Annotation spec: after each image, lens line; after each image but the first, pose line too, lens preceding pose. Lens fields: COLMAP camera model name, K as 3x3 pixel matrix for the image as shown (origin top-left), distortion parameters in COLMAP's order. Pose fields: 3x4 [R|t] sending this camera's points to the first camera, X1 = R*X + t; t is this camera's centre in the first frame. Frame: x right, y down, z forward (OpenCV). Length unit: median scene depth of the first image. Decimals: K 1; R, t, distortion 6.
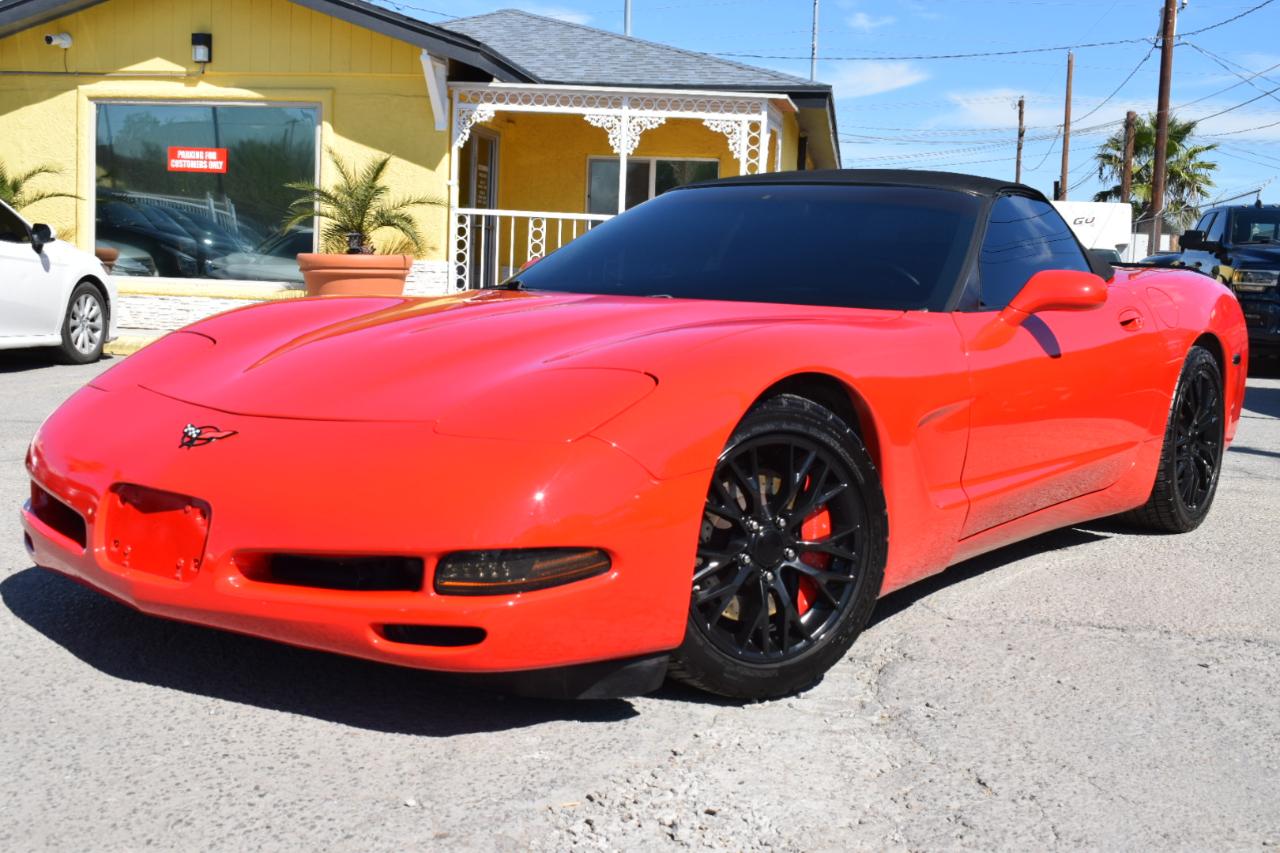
lens RADIAL K [[1507.6, 0, 640.0], [0, 1507.6, 426.5], [0, 0, 1]] dist [-0.044598, -0.019740]
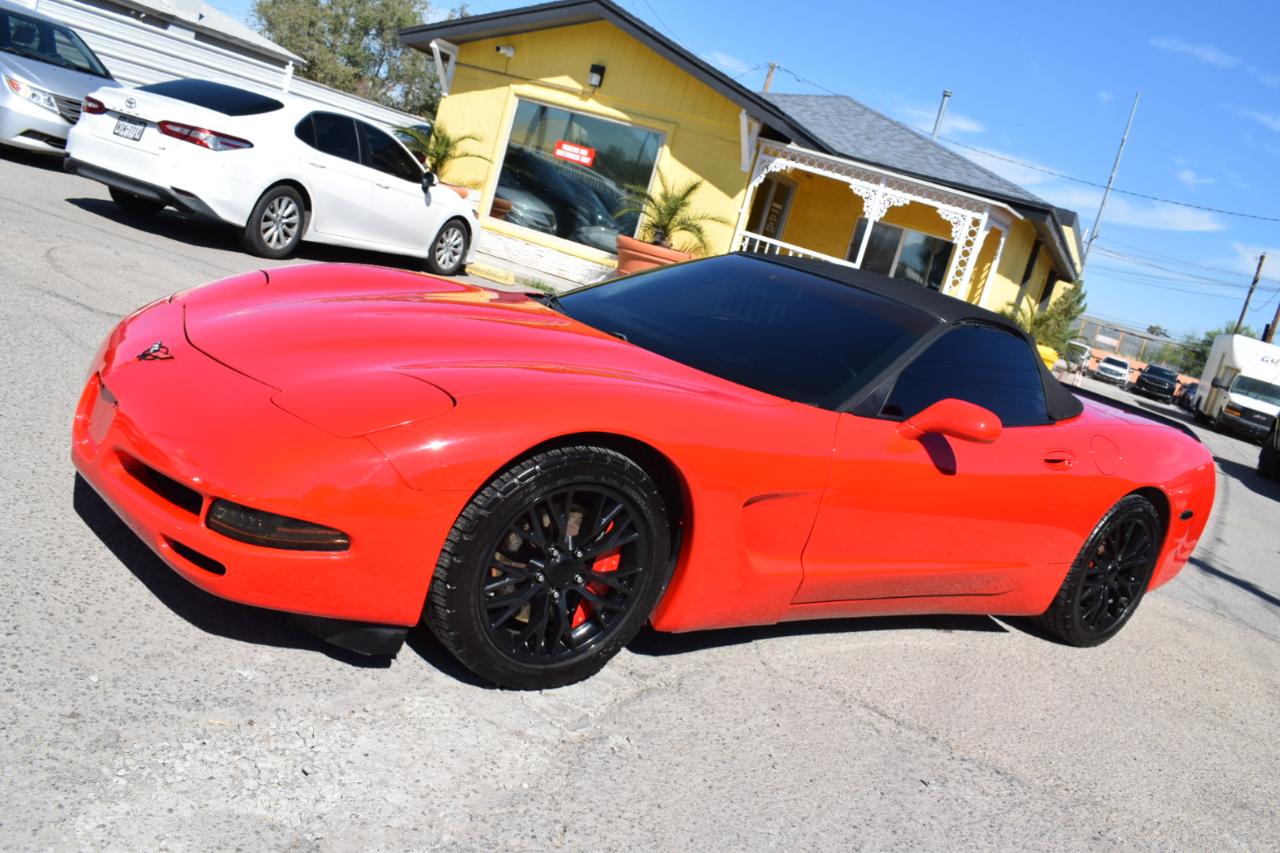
lens RADIAL K [[1079.0, 0, 640.0], [0, 1079.0, 426.5], [0, 0, 1]] dist [-0.085488, 0.003892]
pose [[0.931050, 0.274507, -0.240399, 0.074996], [-0.264071, 0.961562, 0.075262, -0.024933], [0.251819, -0.006590, 0.967752, 0.046130]]
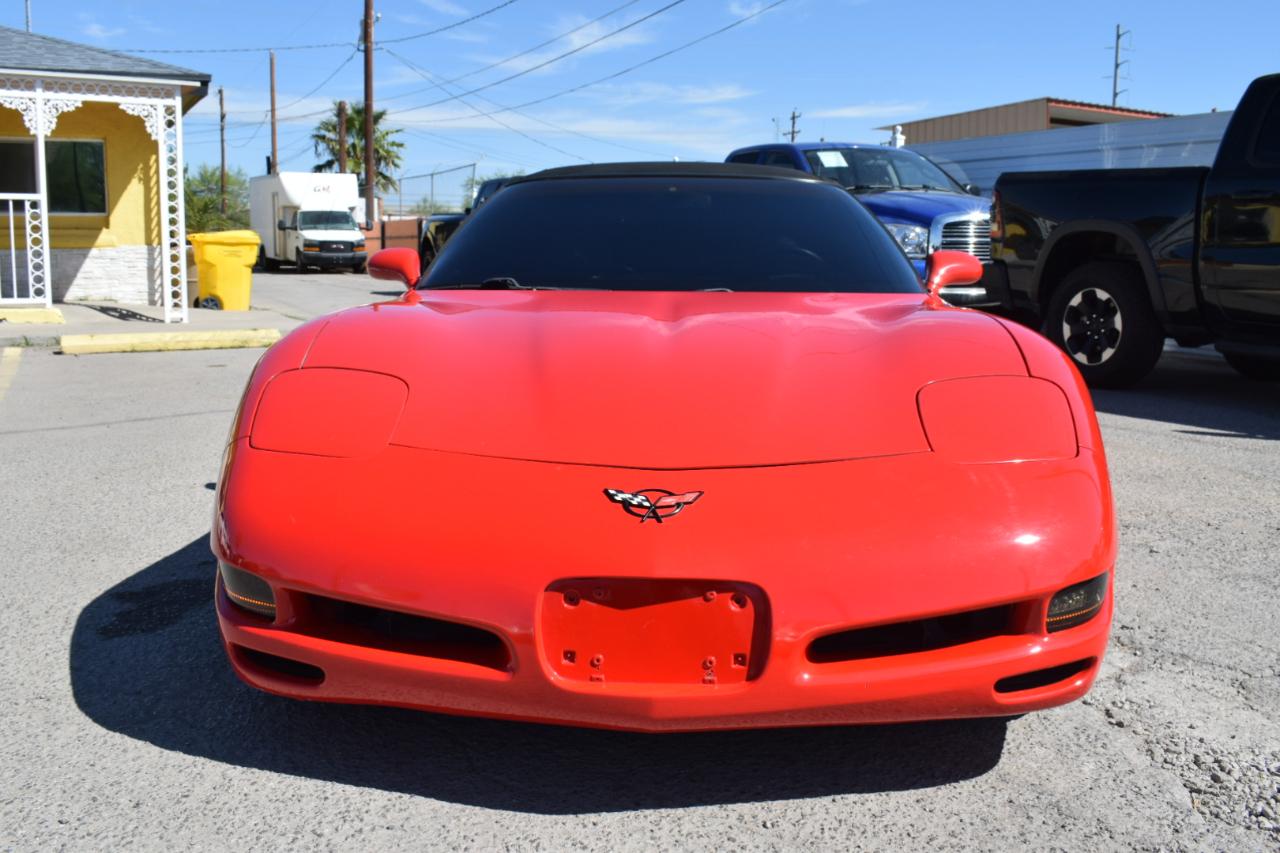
lens RADIAL K [[1173.1, 0, 640.0], [0, 1173.1, 426.5], [0, 0, 1]] dist [-0.066698, 0.001559]
pose [[0.818382, -0.119657, 0.562079, -0.142216], [0.081341, 0.992355, 0.092823, -0.020741], [-0.568889, -0.030245, 0.821858, 0.104359]]
